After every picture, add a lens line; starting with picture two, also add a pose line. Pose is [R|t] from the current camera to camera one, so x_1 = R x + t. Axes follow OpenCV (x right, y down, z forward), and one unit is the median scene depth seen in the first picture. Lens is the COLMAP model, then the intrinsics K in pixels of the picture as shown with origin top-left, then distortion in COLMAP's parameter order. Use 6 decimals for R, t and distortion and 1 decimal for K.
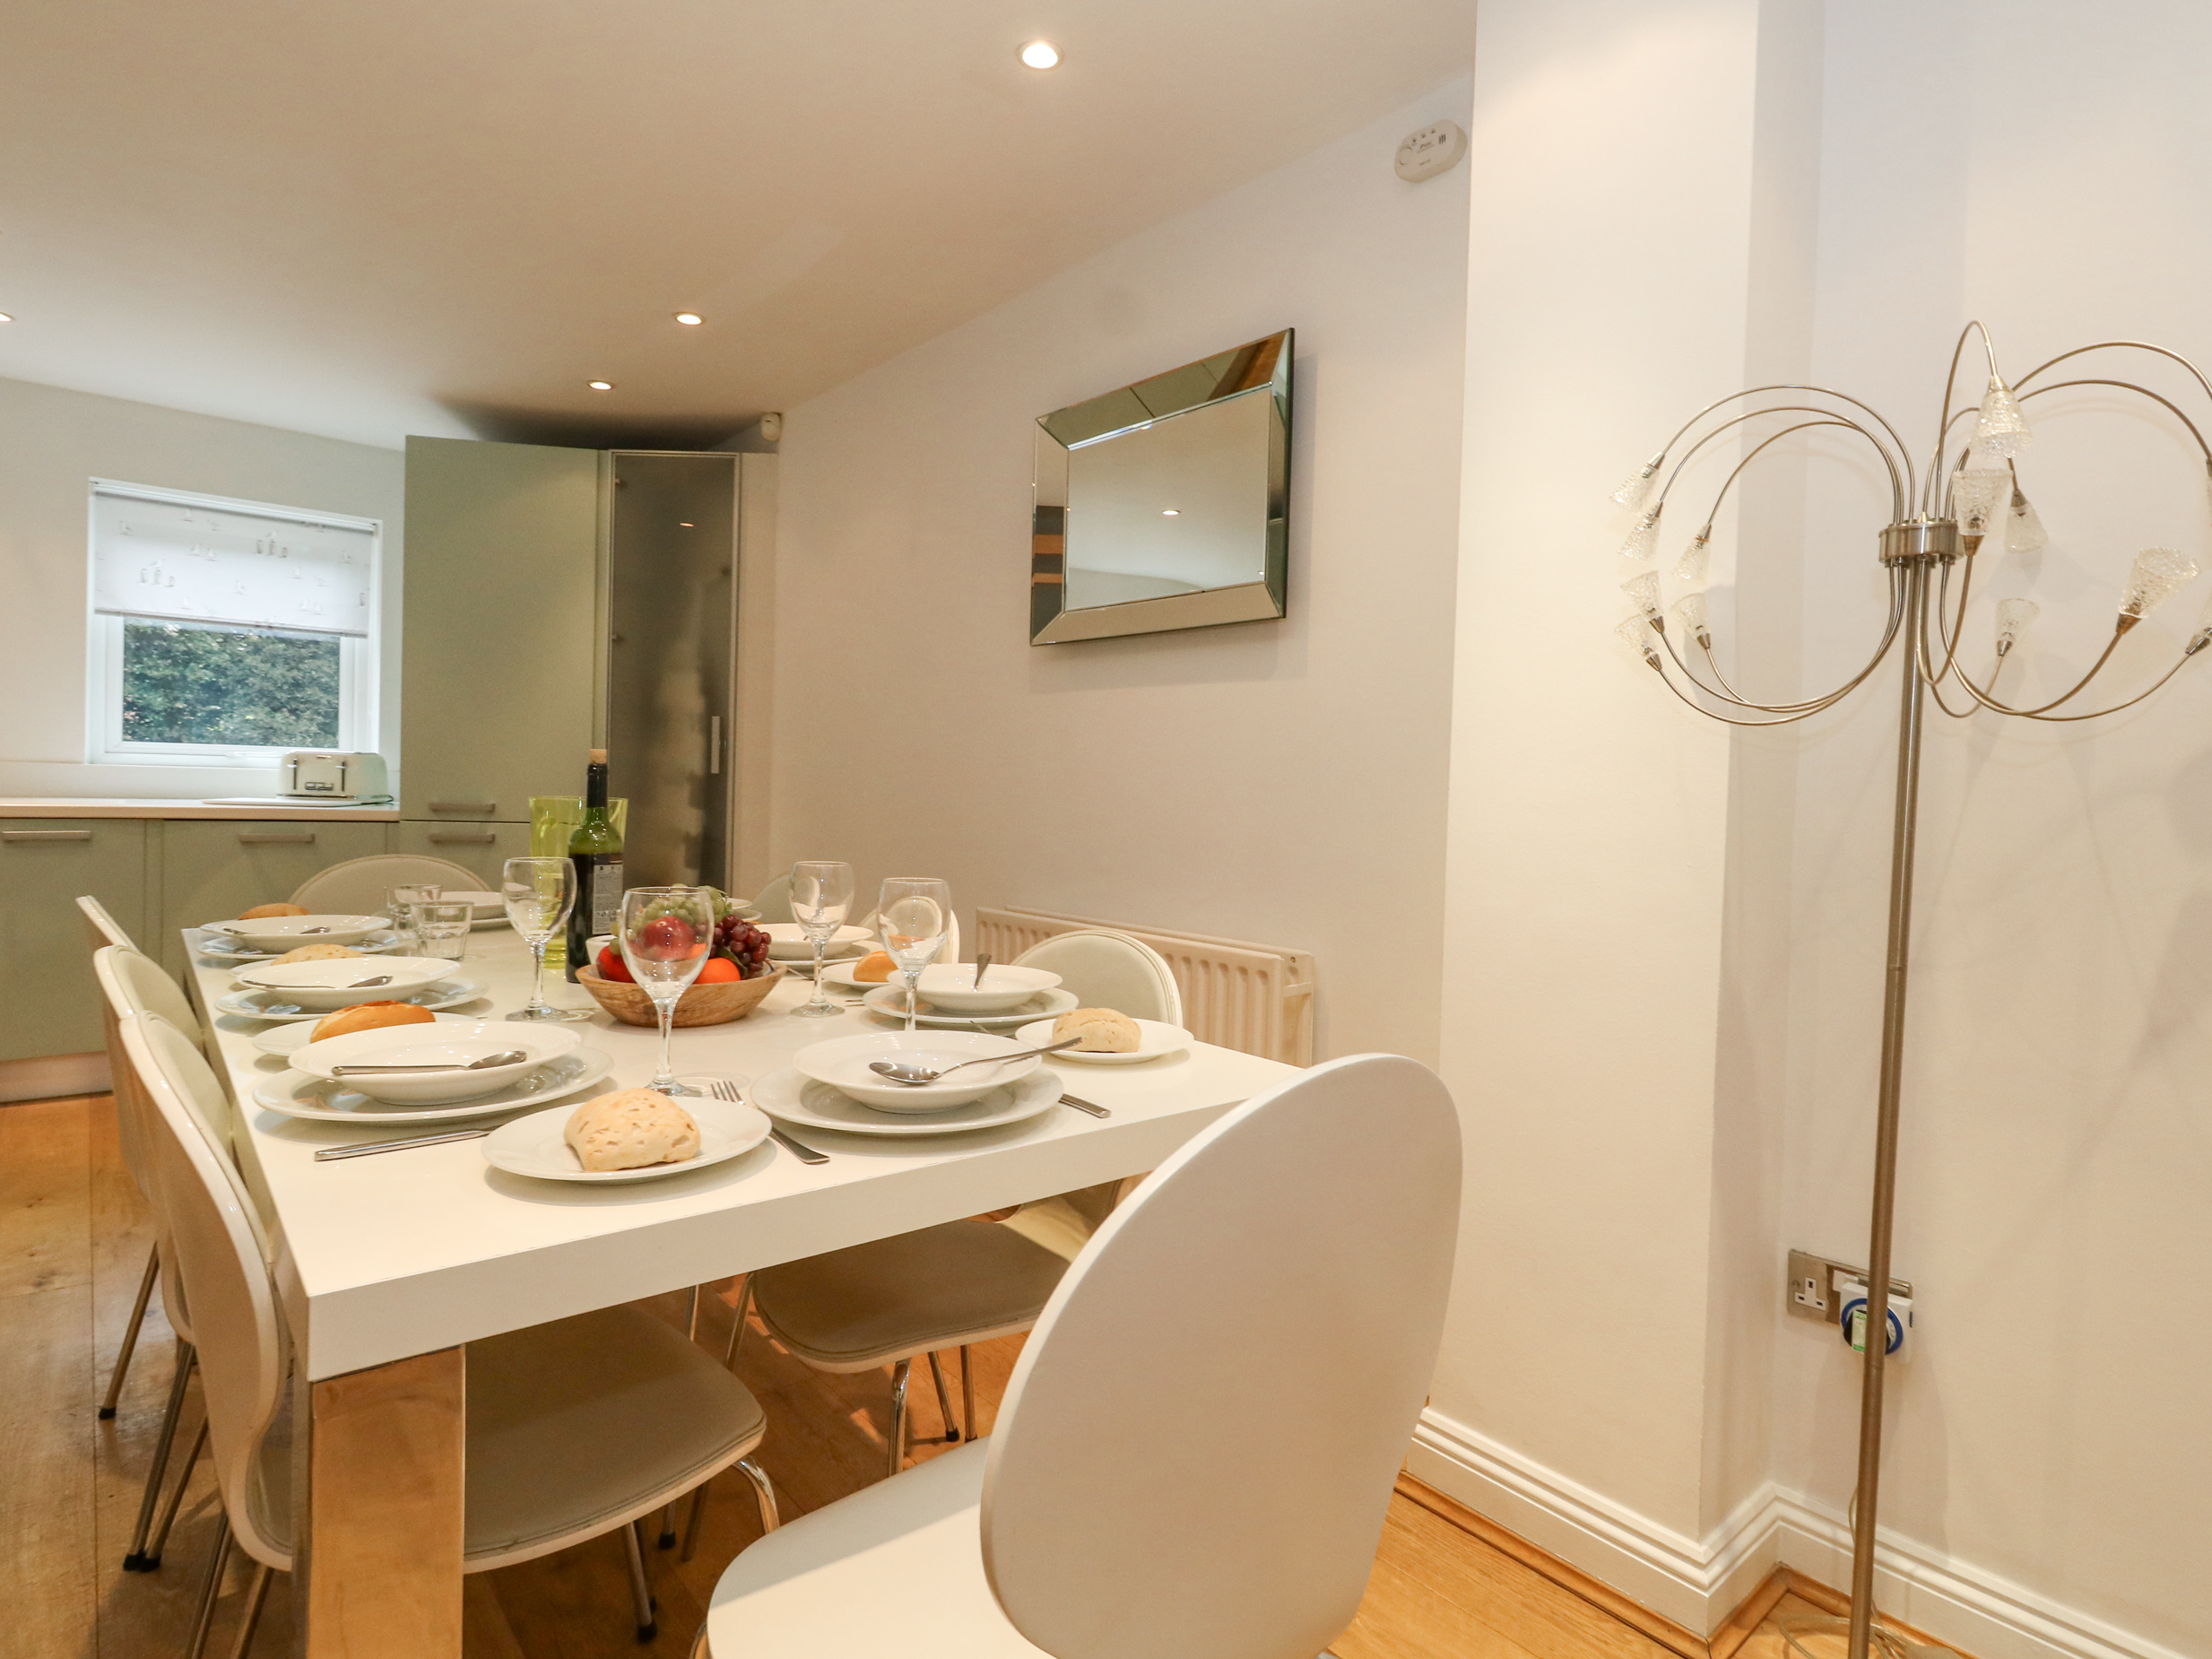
lens RADIAL K [[1171.8, 0, 1116.0], [0, 1171.8, 813.8], [0, 0, 1]] dist [0.001646, 0.000701]
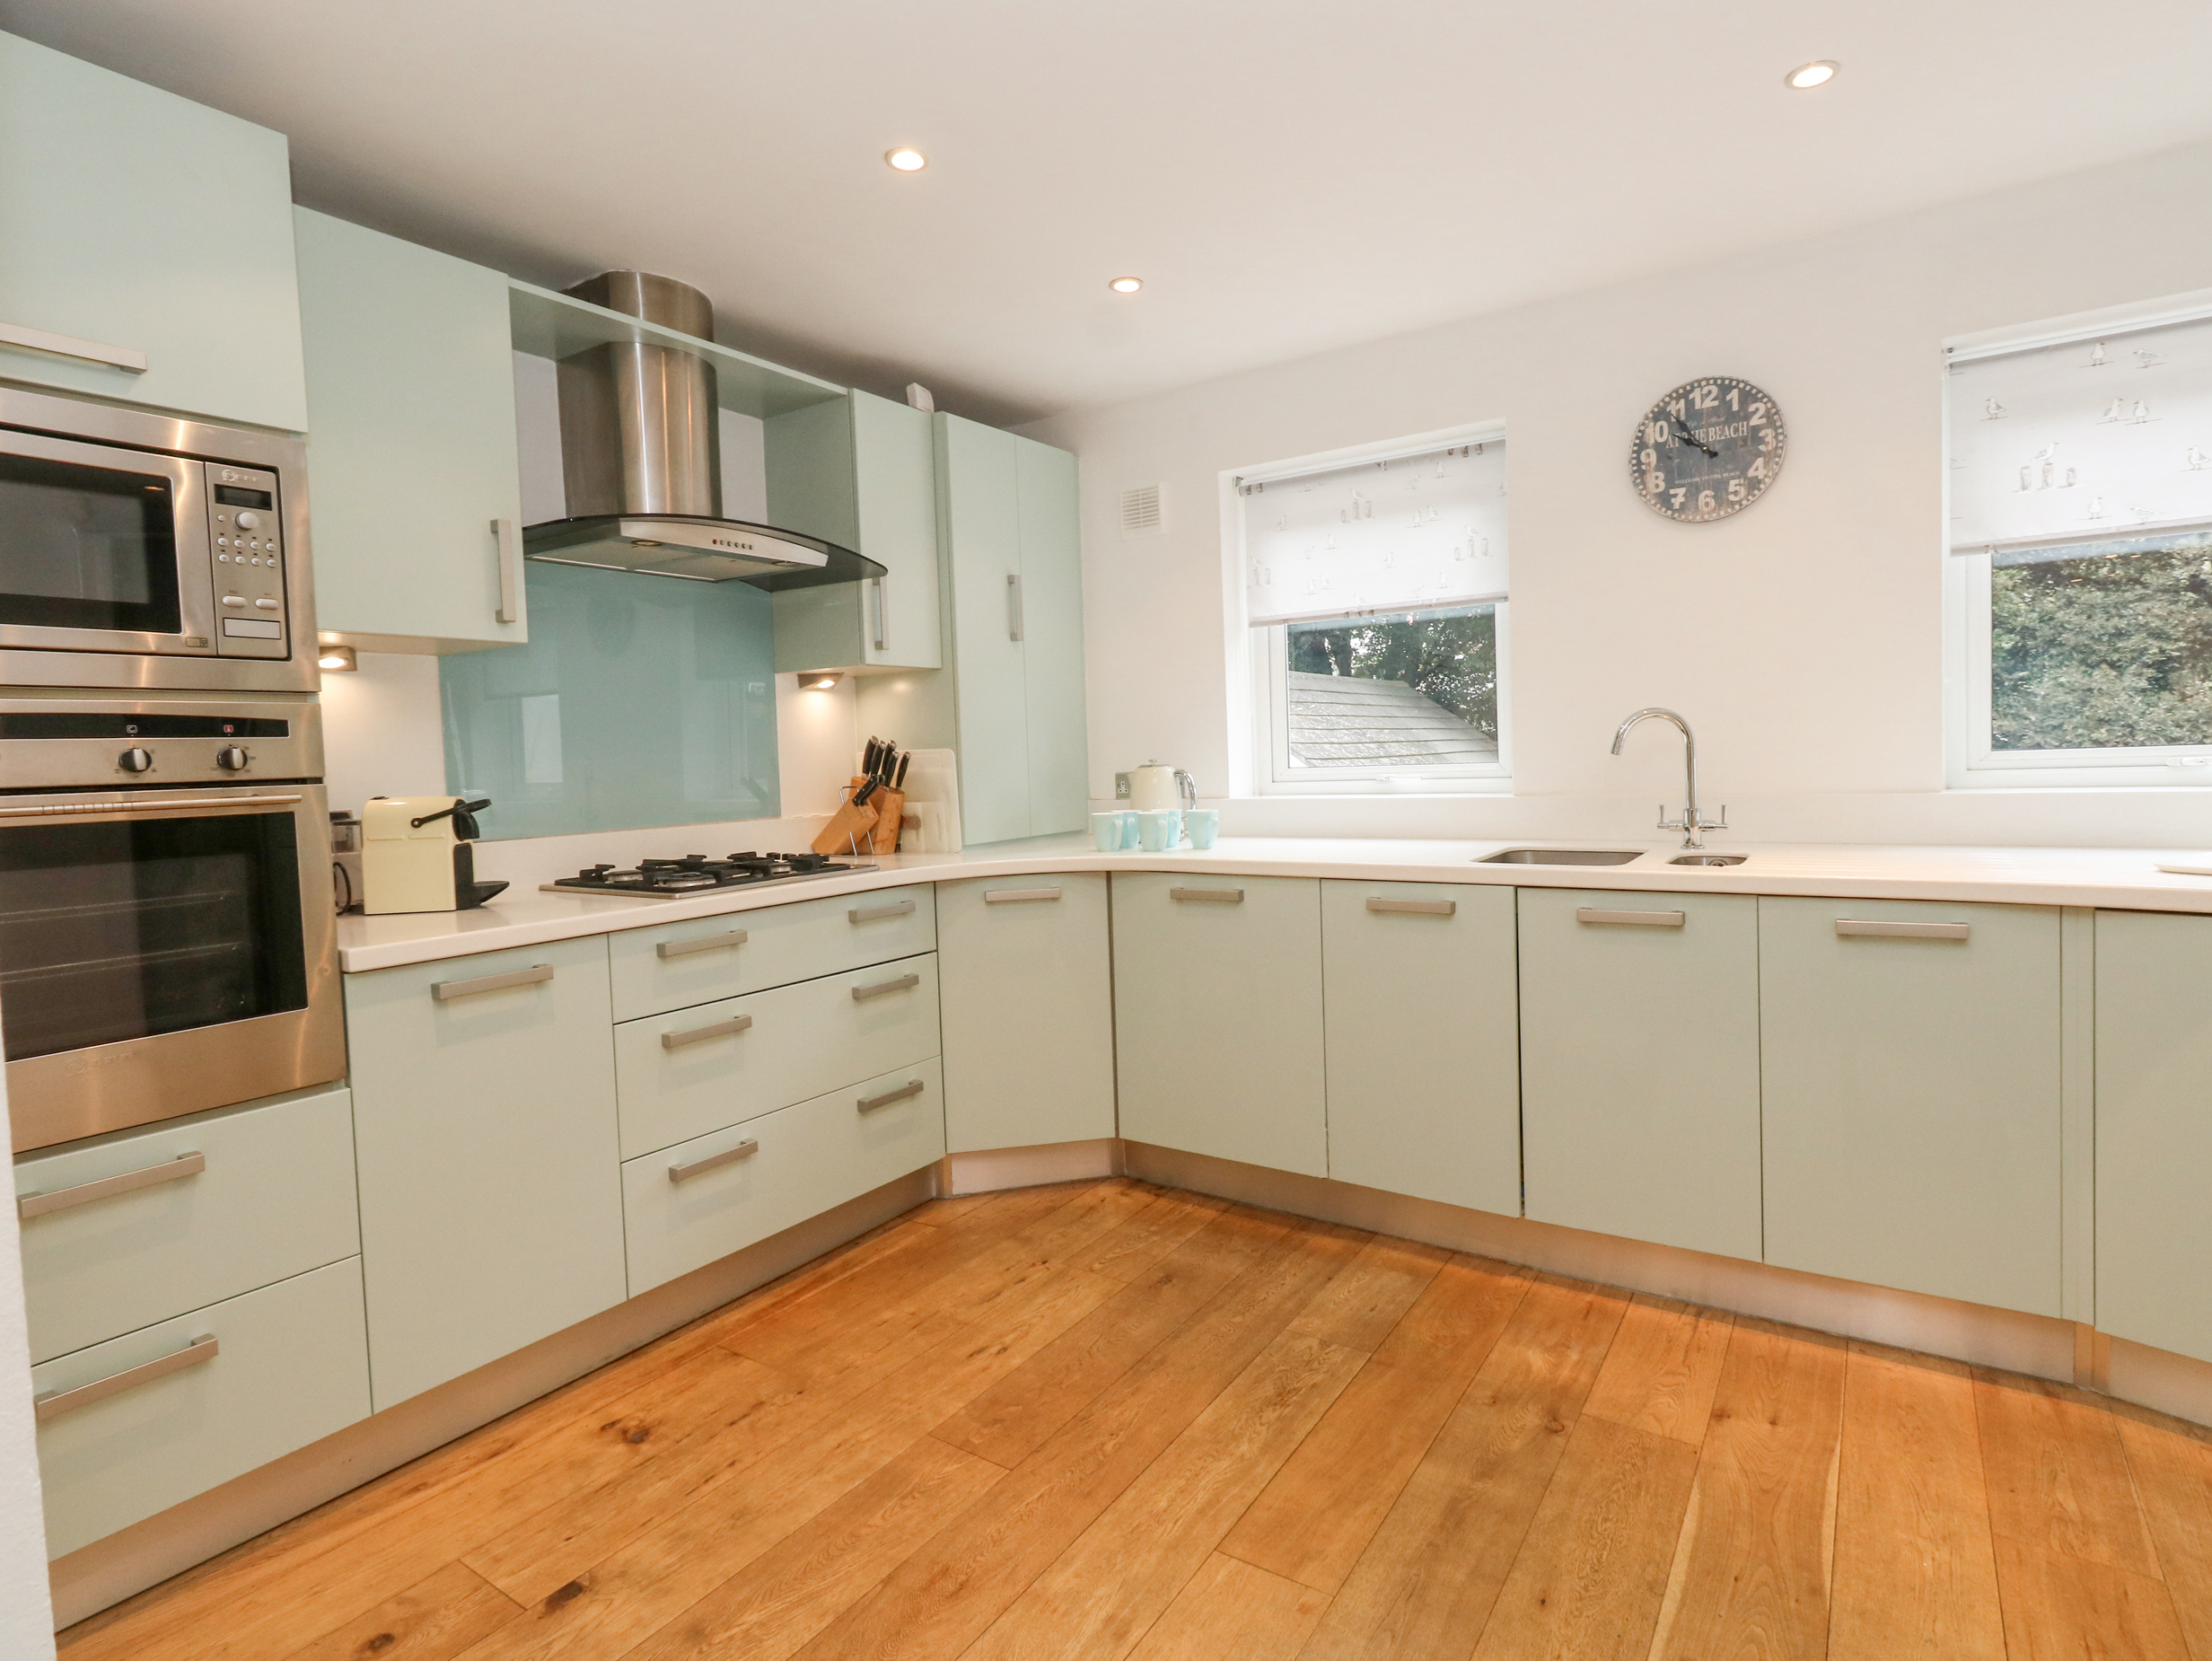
lens RADIAL K [[1158.7, 0, 1122.1], [0, 1158.7, 814.6], [0, 0, 1]] dist [0.001650, 0.000532]
pose [[0.258368, 0.008263, -0.966011, -0.379049], [0.023675, 0.999609, 0.014882, -0.050365], [0.965756, -0.026716, 0.258071, 0.401144]]
